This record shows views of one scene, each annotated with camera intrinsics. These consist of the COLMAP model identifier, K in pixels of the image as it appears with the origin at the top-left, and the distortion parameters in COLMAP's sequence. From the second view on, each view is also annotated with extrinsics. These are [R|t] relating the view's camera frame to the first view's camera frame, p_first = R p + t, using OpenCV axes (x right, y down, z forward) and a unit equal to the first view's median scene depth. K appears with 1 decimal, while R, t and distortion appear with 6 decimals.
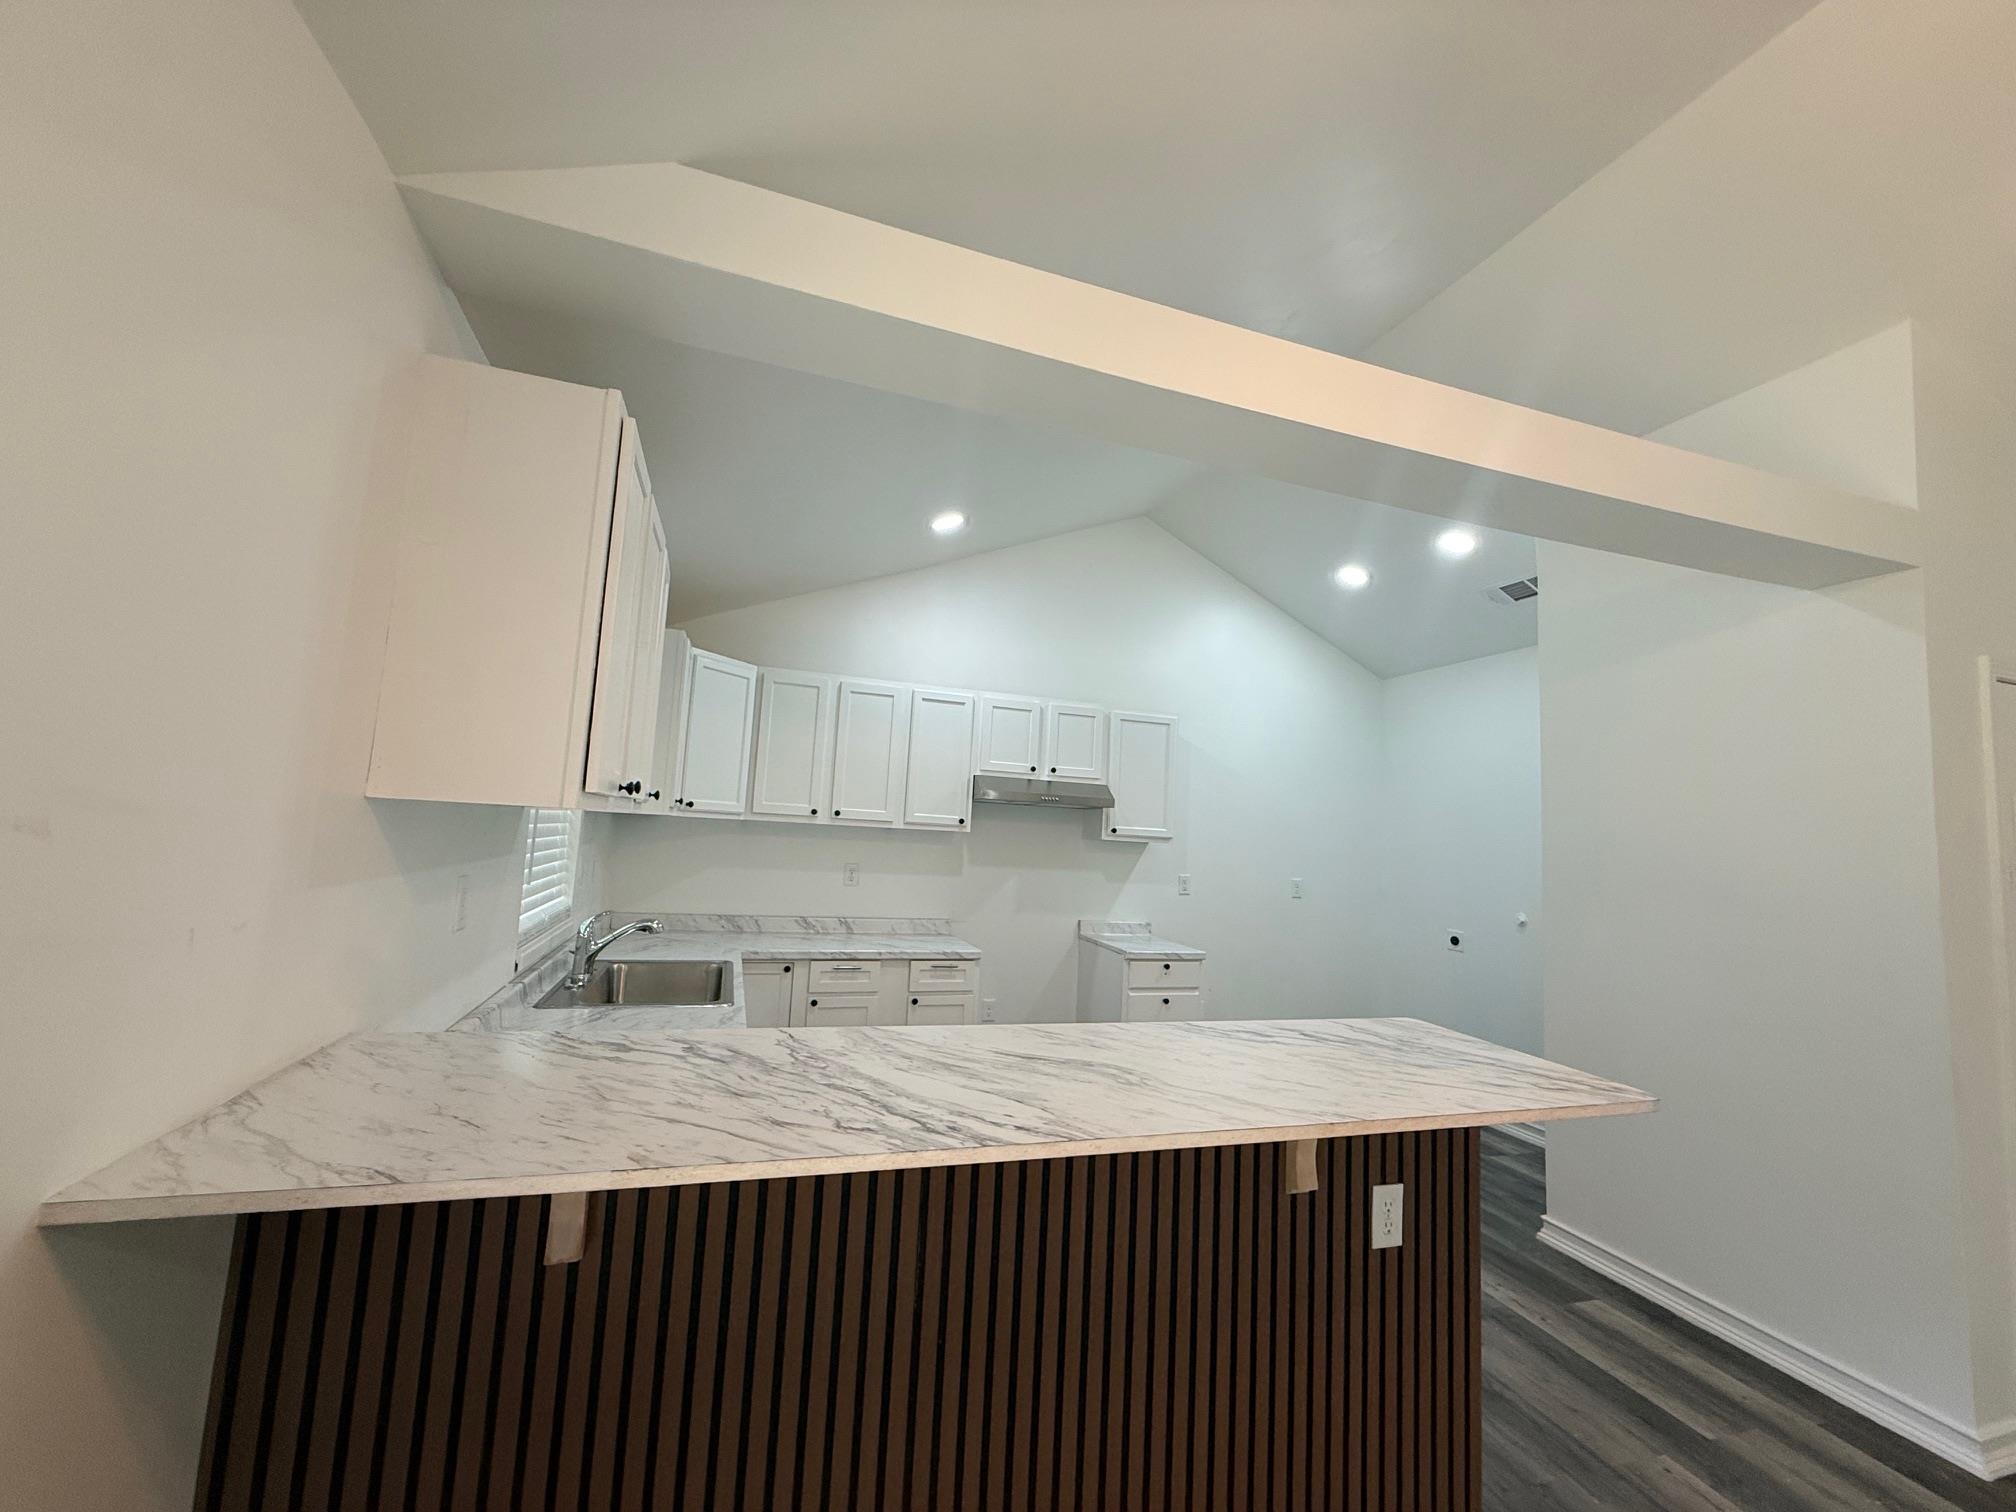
lens RADIAL K [[801.0, 0, 1000.1], [0, 801.0, 754.6], [0, 0, 1]] dist [-0.000170, 0.000090]
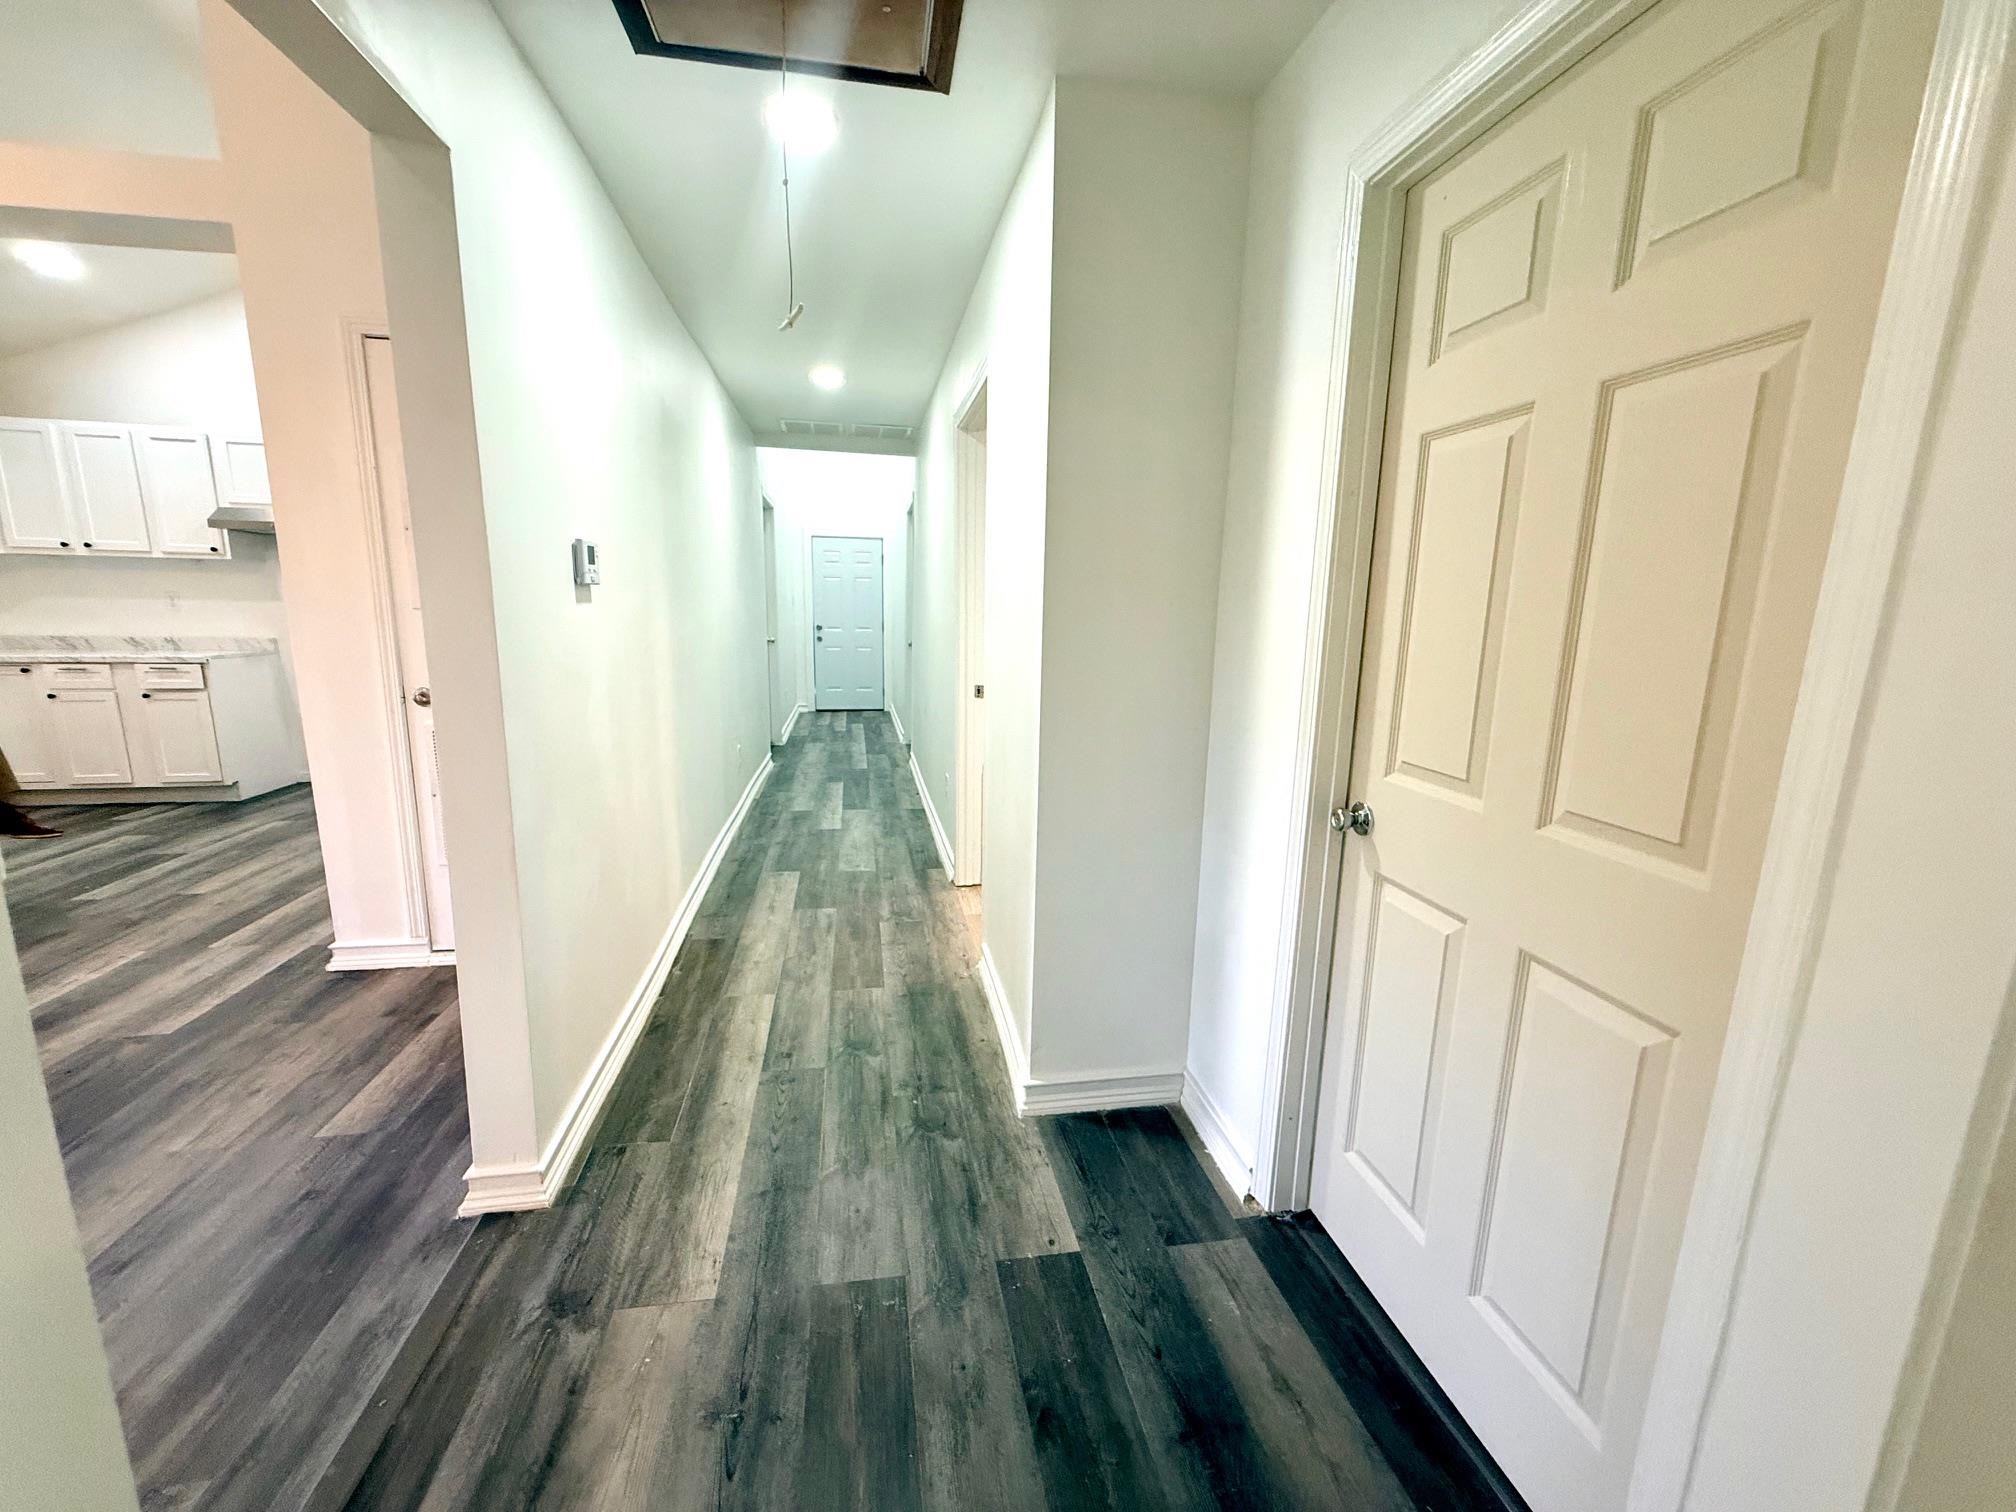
lens RADIAL K [[801.0, 0, 1003.0], [0, 801.0, 759.8], [0, 0, 1]] dist [-0.000170, 0.000090]
pose [[0.989996, -0.003893, -0.141044, 2.098633], [0.043147, 0.960087, 0.276355, 0.176034], [0.134339, -0.279676, 0.950650, -0.047296]]
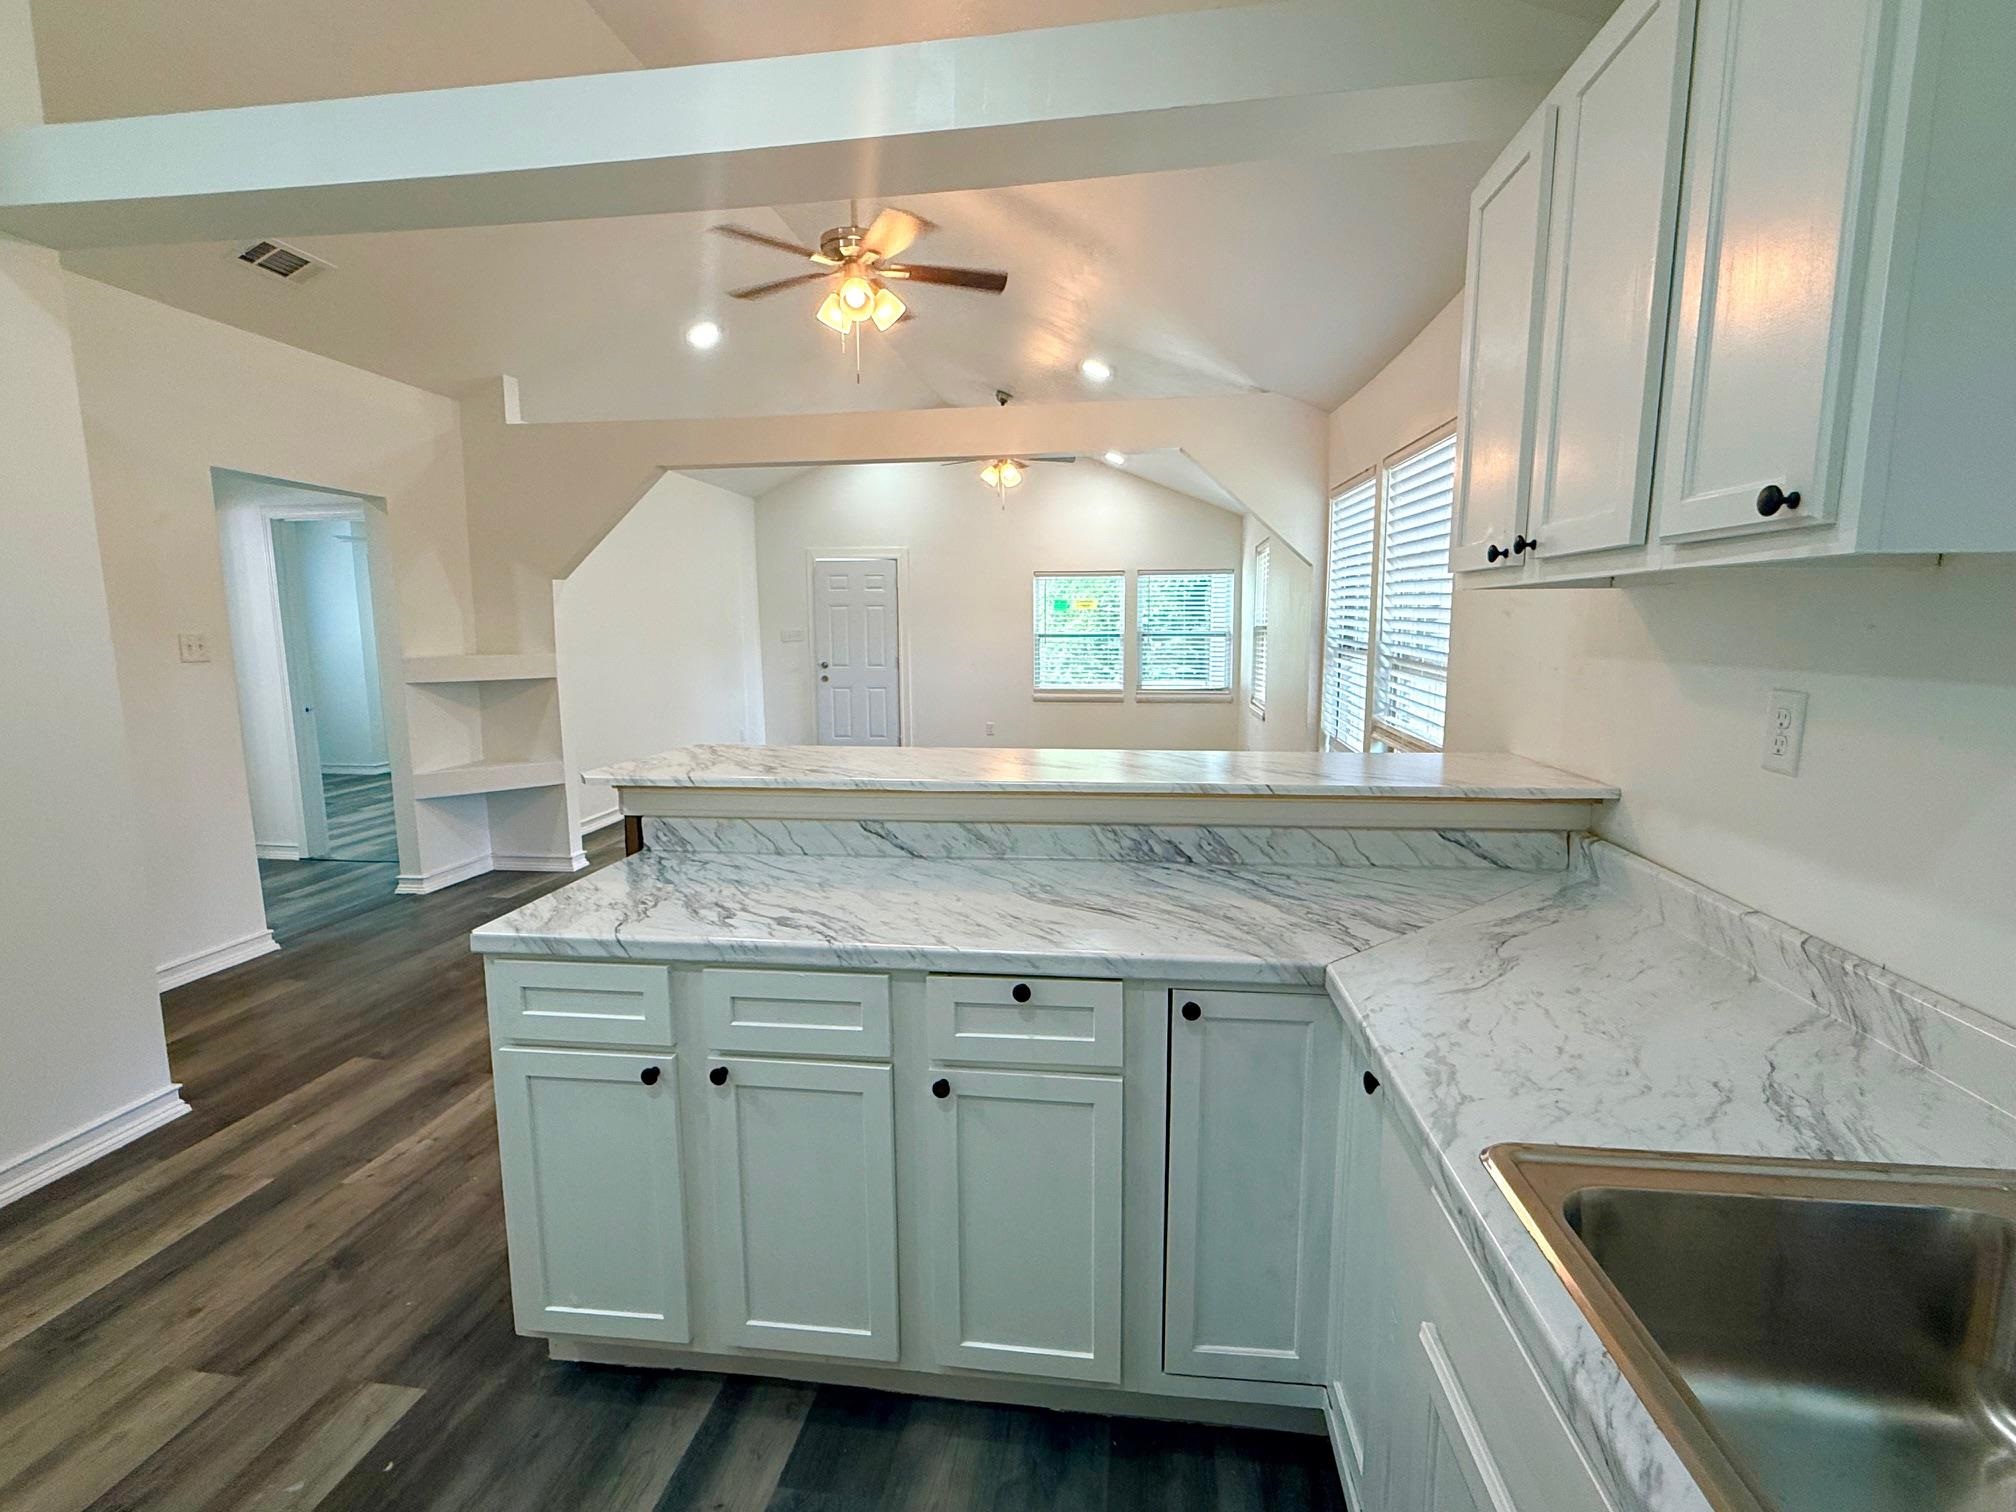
lens RADIAL K [[955.6, 0, 1008.5], [0, 955.6, 768.3], [0, 0, 1]] dist [-0.000826, 0.001601]
pose [[-0.901563, -0.115726, 0.416884, -0.278104], [-0.088534, 0.992520, 0.084057, 0.144524], [-0.423494, 0.038874, -0.905065, 1.397767]]
